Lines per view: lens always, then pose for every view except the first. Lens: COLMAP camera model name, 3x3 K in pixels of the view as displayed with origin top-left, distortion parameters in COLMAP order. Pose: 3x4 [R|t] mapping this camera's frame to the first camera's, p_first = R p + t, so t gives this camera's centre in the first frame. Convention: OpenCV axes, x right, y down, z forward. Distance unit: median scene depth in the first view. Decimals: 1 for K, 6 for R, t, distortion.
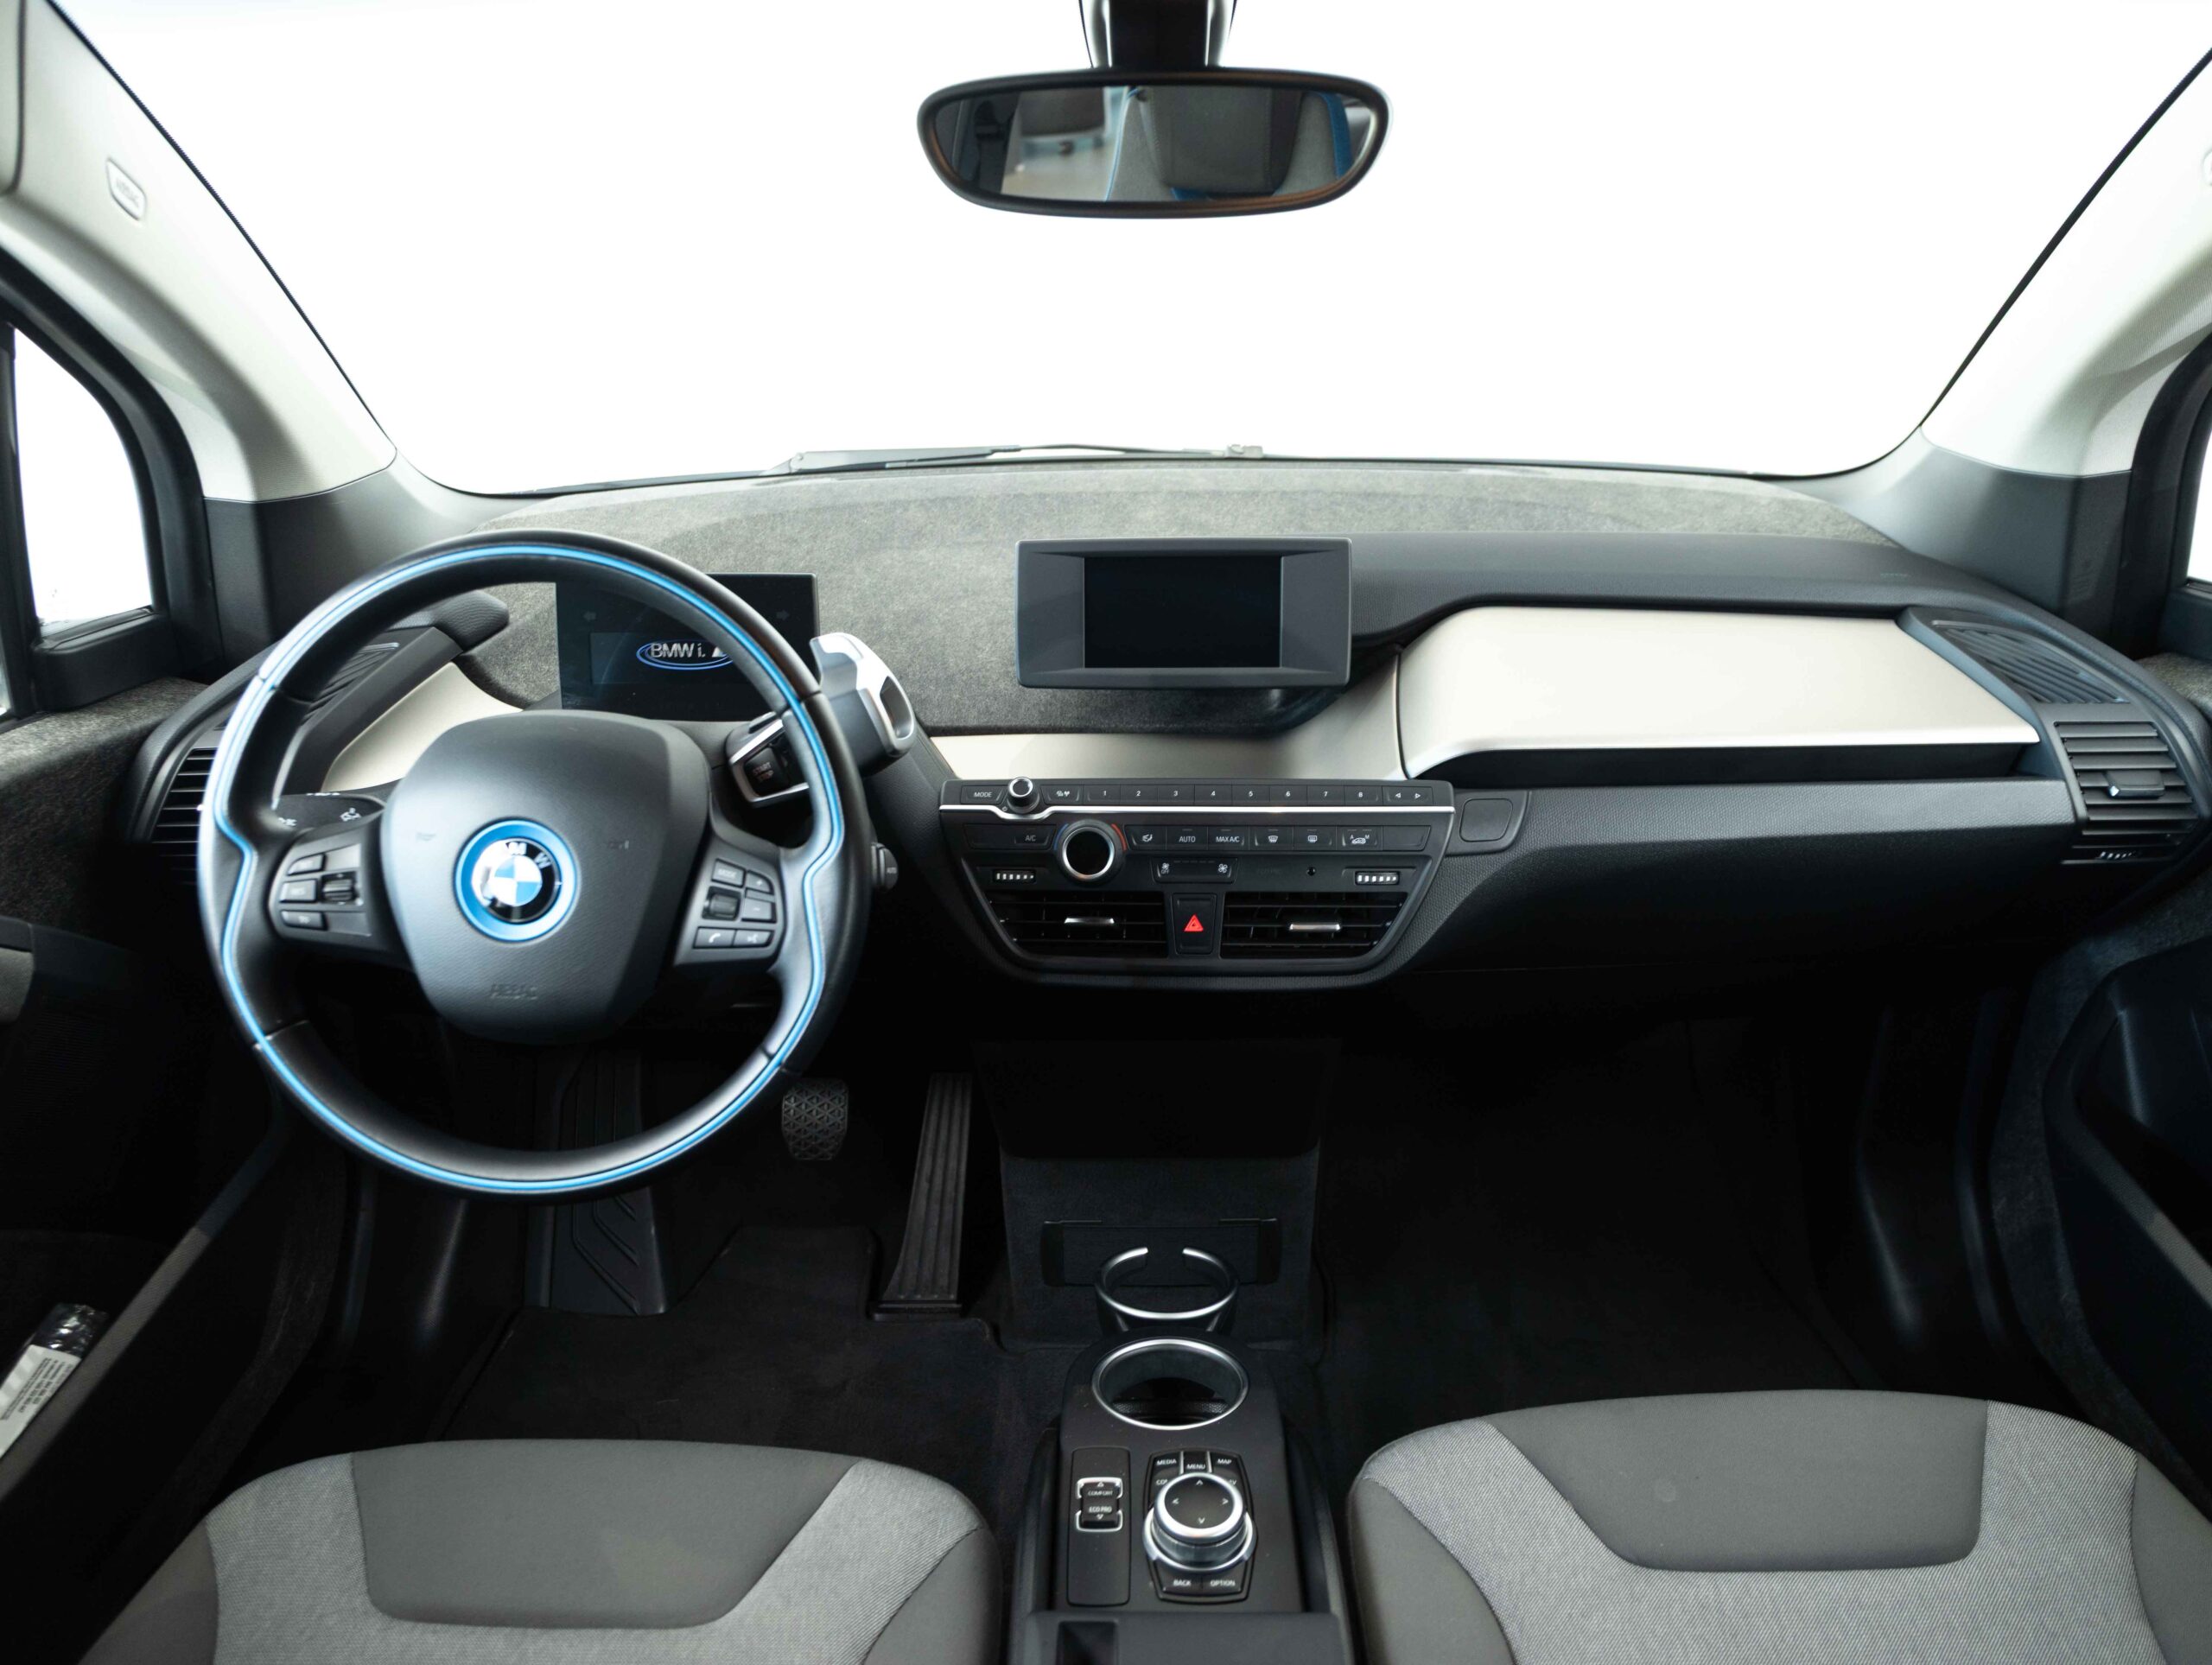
lens RADIAL K [[1629.8, 0, 1105.0], [0, 1629.8, 832.0], [0, 0, 1]] dist [-0.015196, -0.014637]
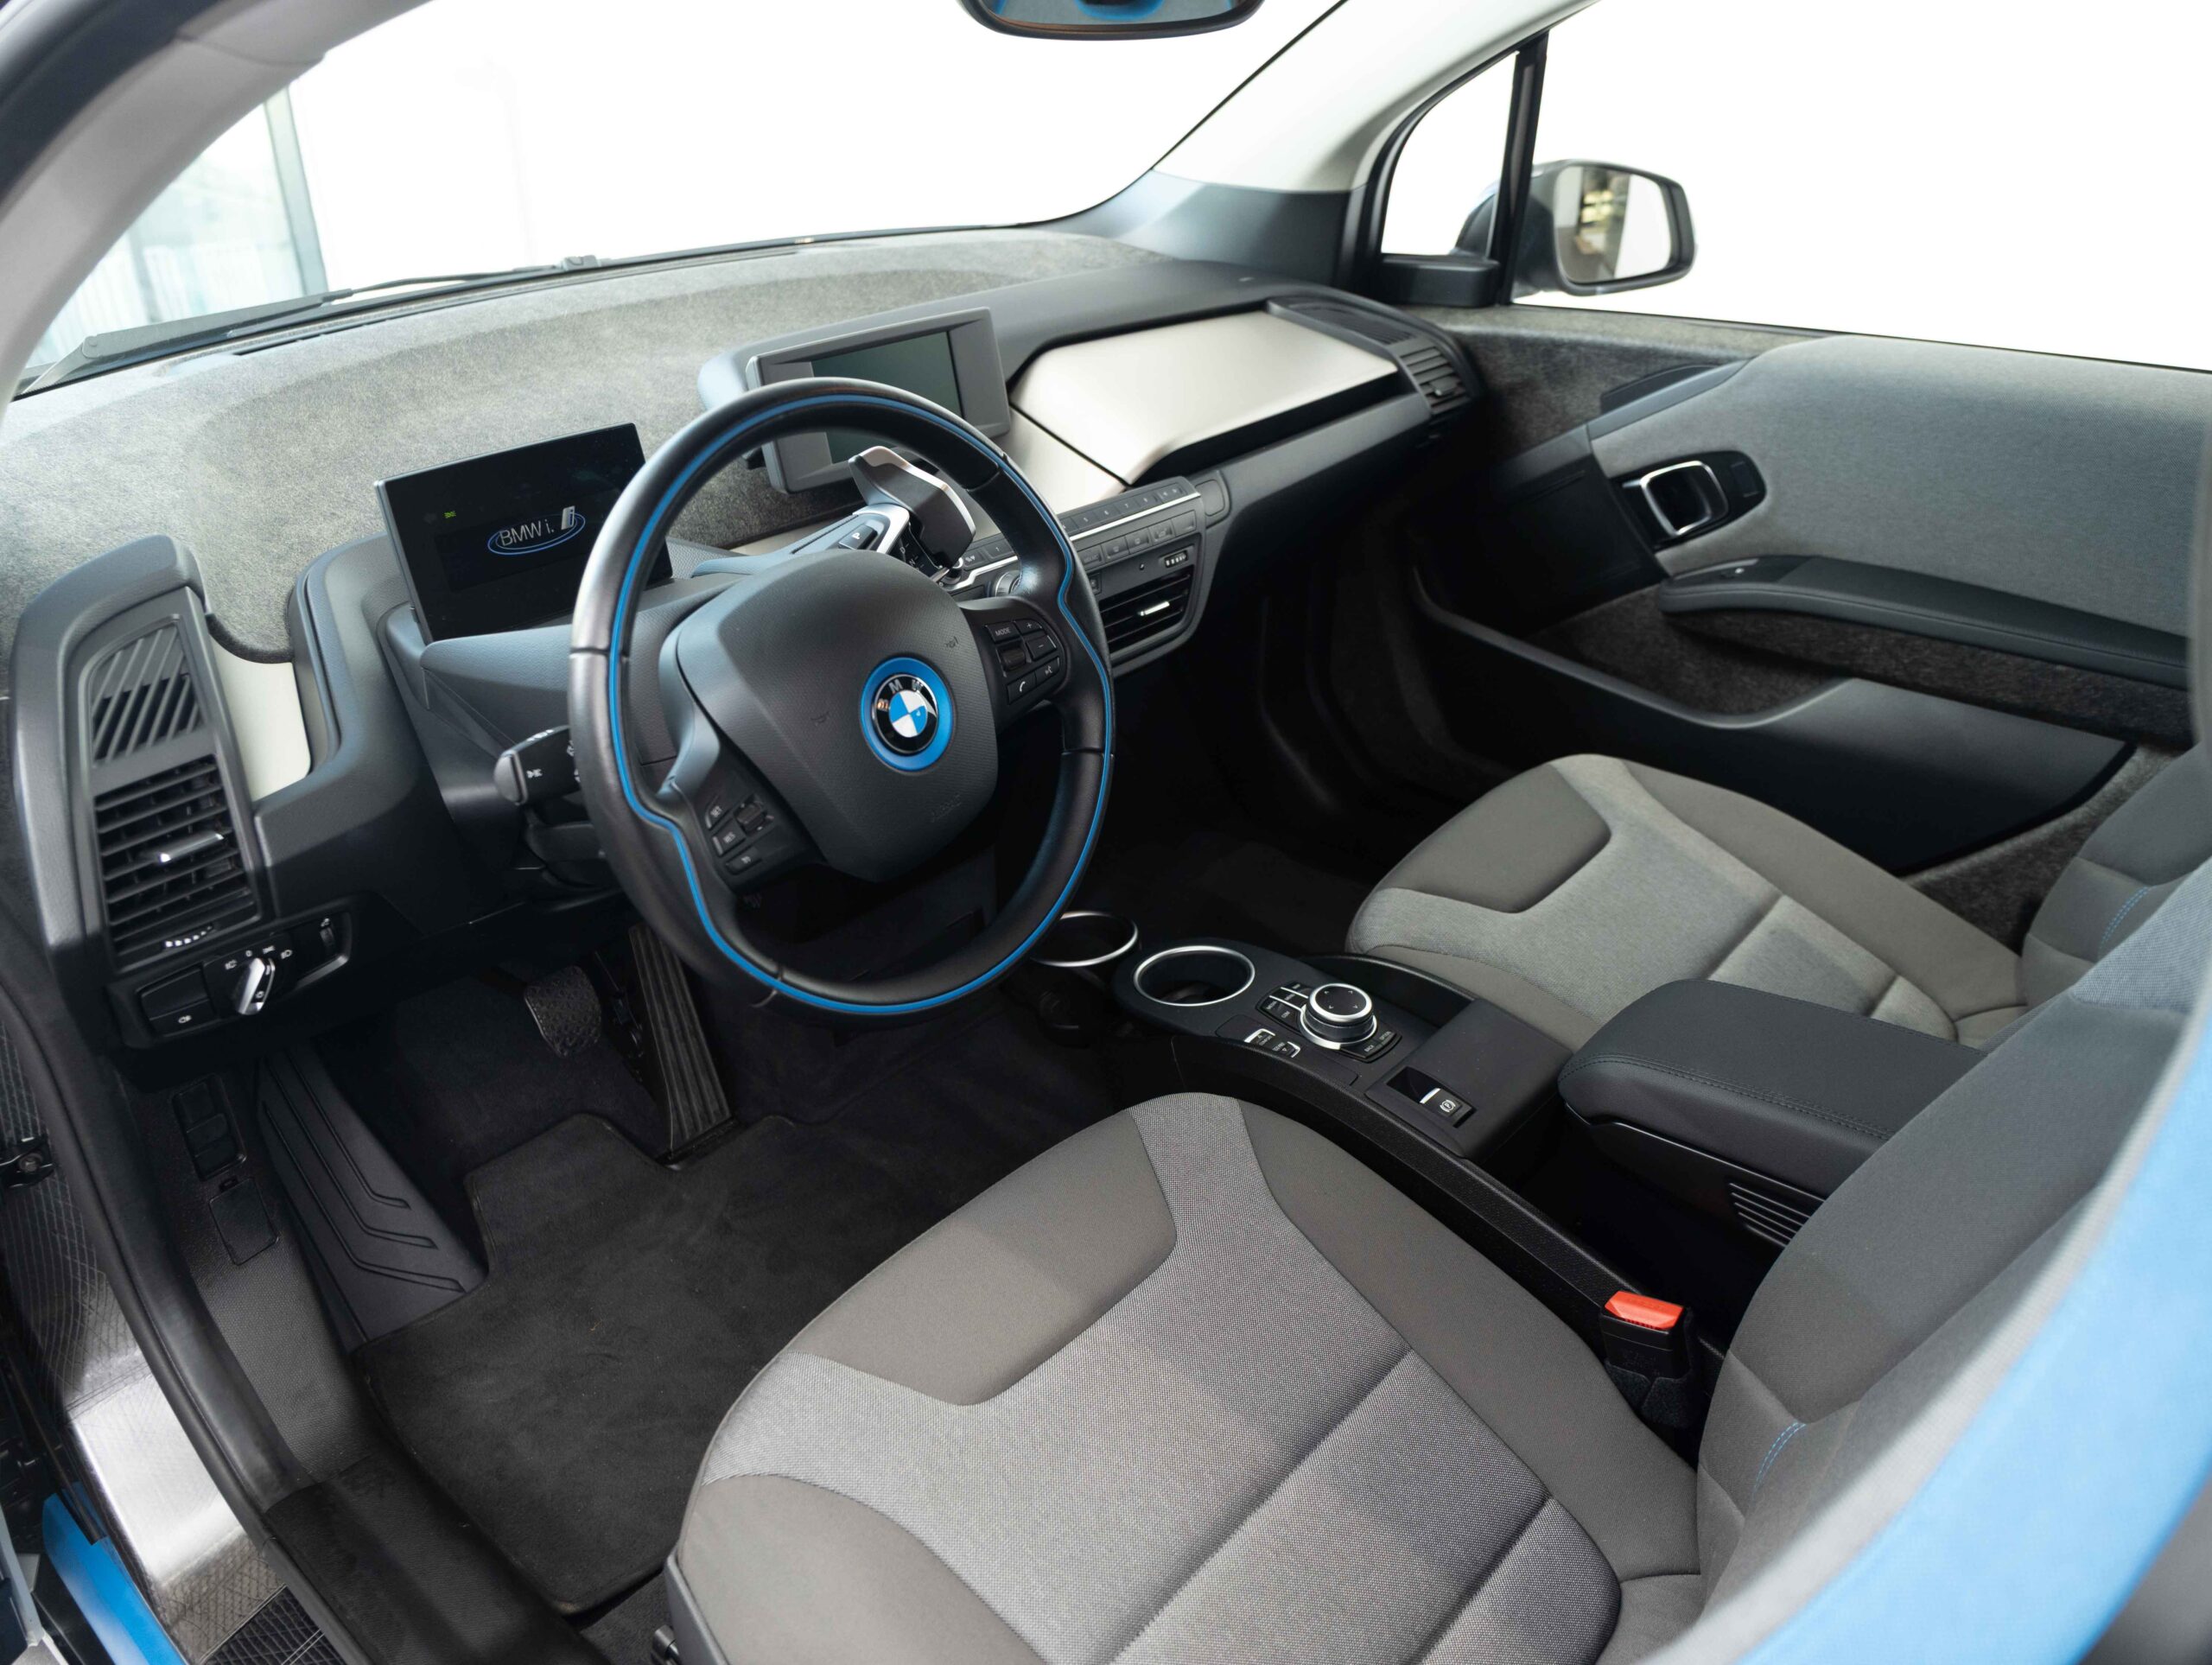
lens RADIAL K [[1629.8, 0, 1110.0], [0, 1629.8, 835.9], [0, 0, 1]] dist [-0.015196, -0.014637]
pose [[0.653376, -0.360811, 0.665518, -0.725381], [0.272265, 0.932287, 0.238143, -0.080020], [-0.706379, 0.025600, 0.707371, 0.111488]]
